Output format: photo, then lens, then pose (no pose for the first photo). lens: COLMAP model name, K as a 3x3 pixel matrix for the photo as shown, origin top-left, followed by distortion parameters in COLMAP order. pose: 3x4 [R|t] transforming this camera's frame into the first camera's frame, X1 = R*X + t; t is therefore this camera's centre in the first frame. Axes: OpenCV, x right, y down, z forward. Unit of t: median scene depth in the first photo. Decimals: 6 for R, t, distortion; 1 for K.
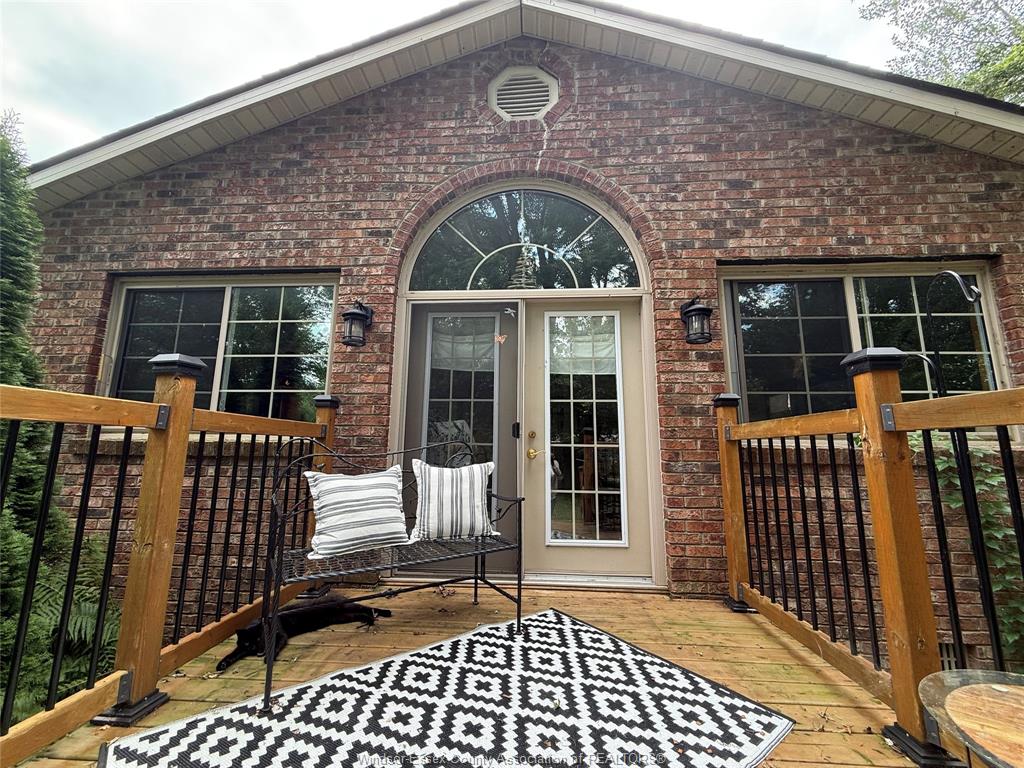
lens RADIAL K [[401.7, 0, 512.0], [0, 401.7, 384.0], [0, 0, 1]] dist [0.001914, -0.000239]
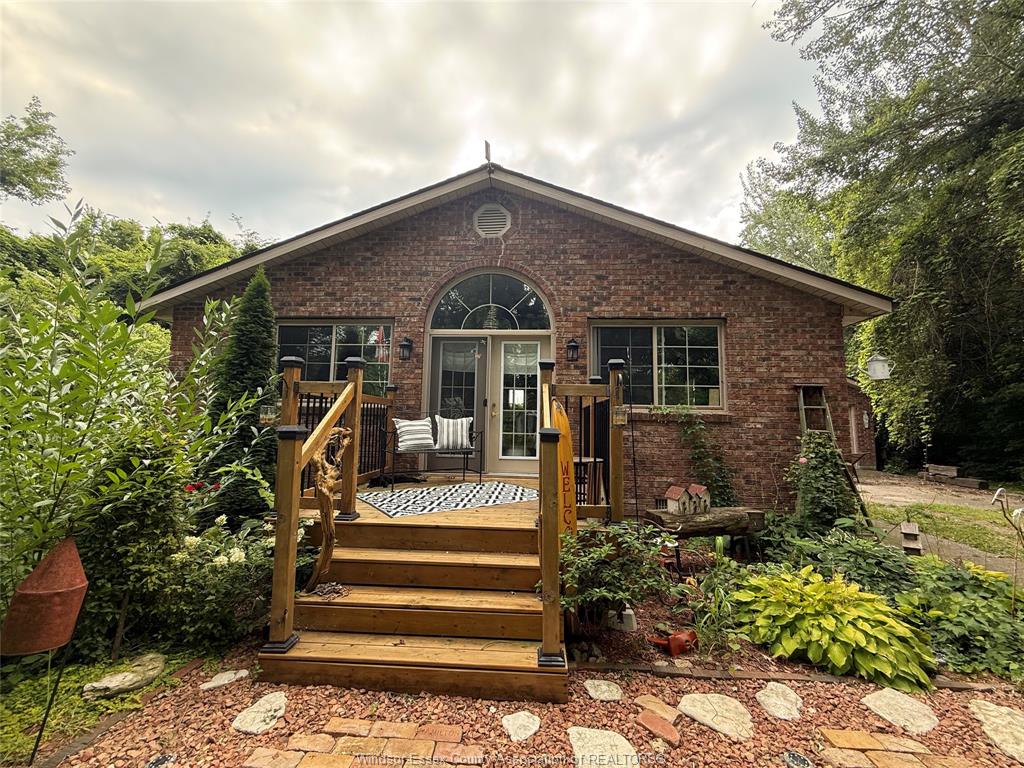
lens RADIAL K [[401.7, 0, 512.0], [0, 401.7, 384.0], [0, 0, 1]] dist [0.001914, -0.000239]
pose [[0.999944, 0.009027, -0.005586, 0.148536], [-0.008651, 0.997911, 0.064014, -0.103740], [0.006152, -0.063963, 0.997933, -0.956392]]
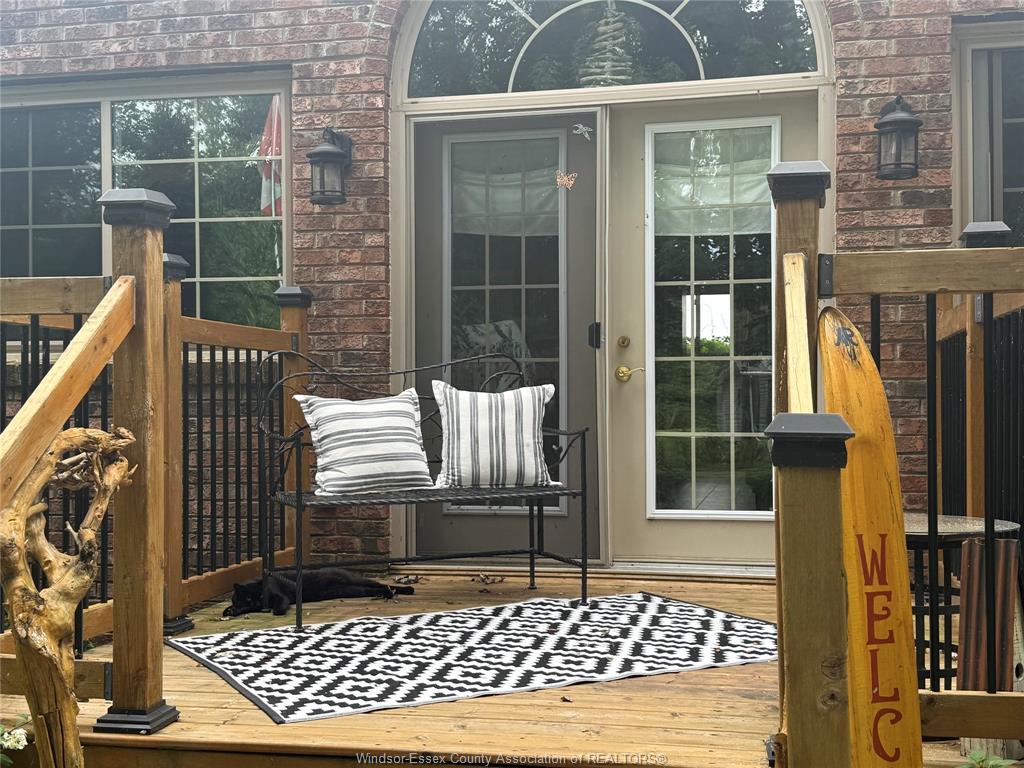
lens RADIAL K [[1236.6, 0, 512.0], [0, 1236.6, 384.0], [0, 0, 1]] dist [0.225839, -0.531429]
pose [[0.987791, -0.016346, -0.154925, 0.169047], [0.038727, 0.989027, 0.142570, -0.080632], [0.150895, -0.146829, 0.977585, -0.826422]]
